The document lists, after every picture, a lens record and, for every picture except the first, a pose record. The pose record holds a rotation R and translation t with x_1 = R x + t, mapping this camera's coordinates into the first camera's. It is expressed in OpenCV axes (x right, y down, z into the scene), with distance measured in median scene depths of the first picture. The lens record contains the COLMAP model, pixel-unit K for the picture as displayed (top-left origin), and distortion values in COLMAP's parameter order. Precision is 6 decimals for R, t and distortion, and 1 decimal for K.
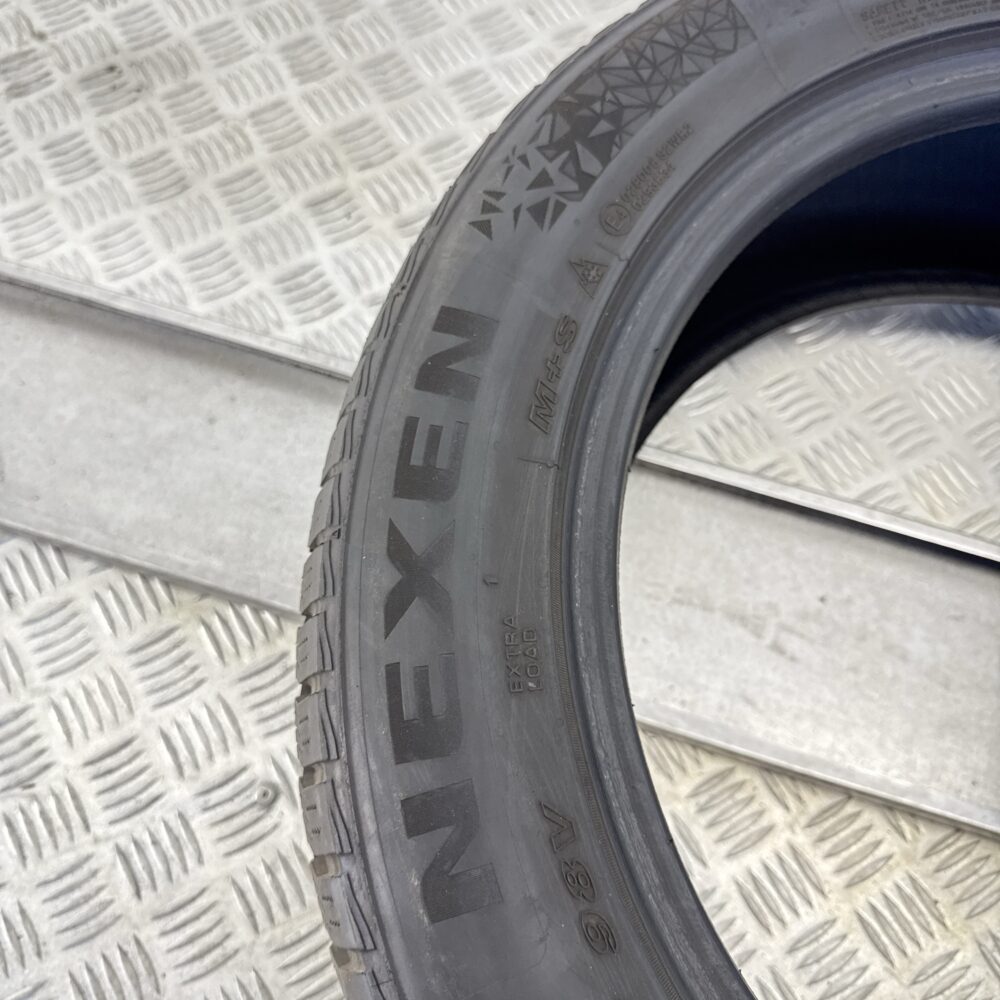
lens RADIAL K [[920.2, 0, 467.4], [0, 920.2, 510.9], [0, 0, 1]] dist [0.005613, 0.000000]
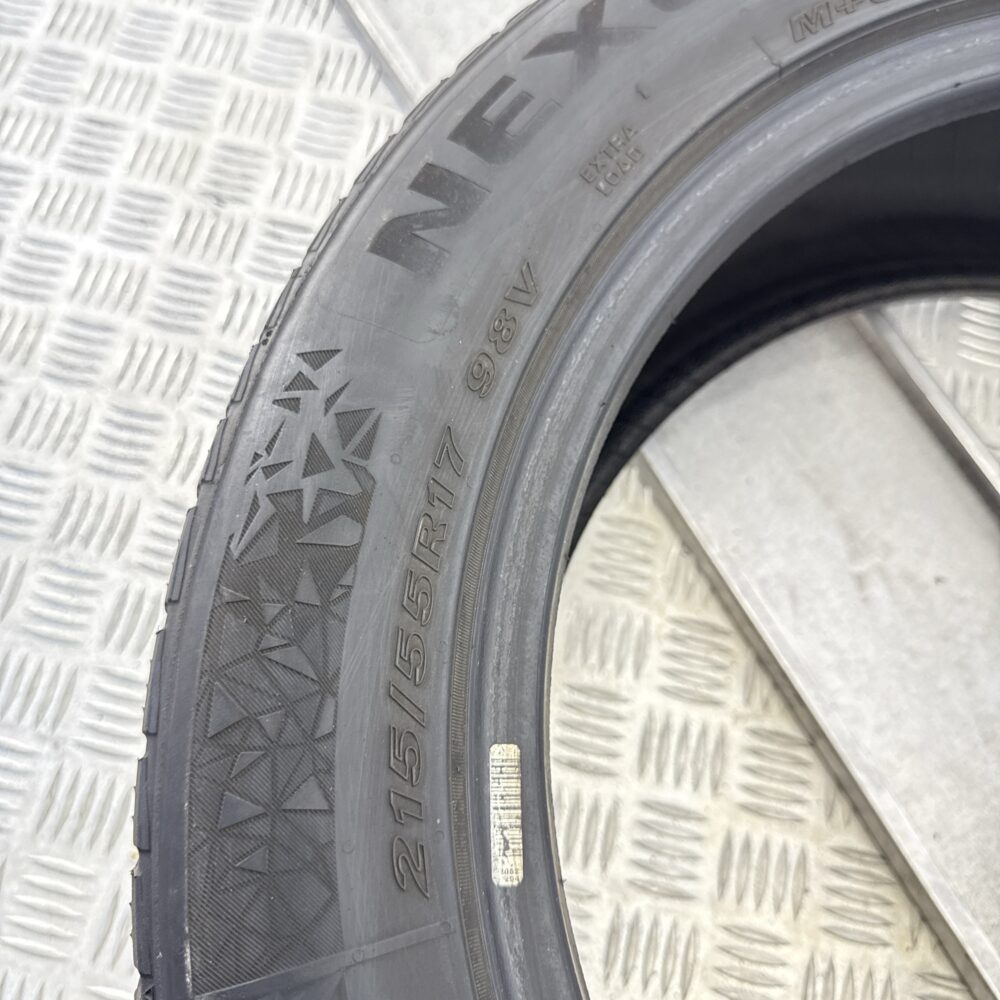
lens RADIAL K [[920.2, 0, 517.7], [0, 920.2, 489.1], [0, 0, 1]] dist [0.005613, 0.000000]
pose [[0.725967, 0.647777, -0.230991, 0.264406], [-0.651651, 0.755280, 0.070024, 0.256123], [0.219823, 0.099691, 0.970433, 0.045697]]
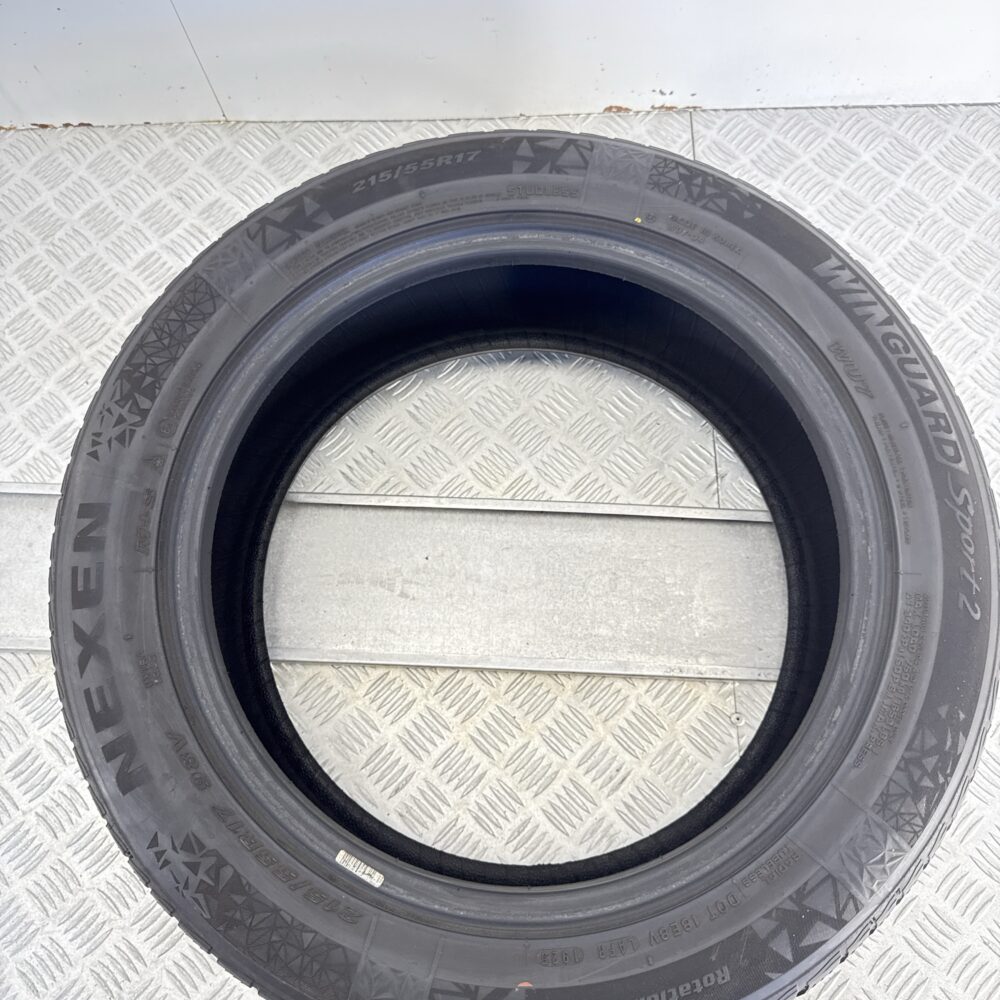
lens RADIAL K [[920.2, 0, 485.0], [0, 920.2, 502.7], [0, 0, 1]] dist [0.005613, 0.000000]
pose [[0.966801, -0.254222, 0.025841, 0.518593], [0.251496, 0.964555, 0.079901, -0.112947], [-0.045237, -0.070749, 0.996468, -0.683453]]
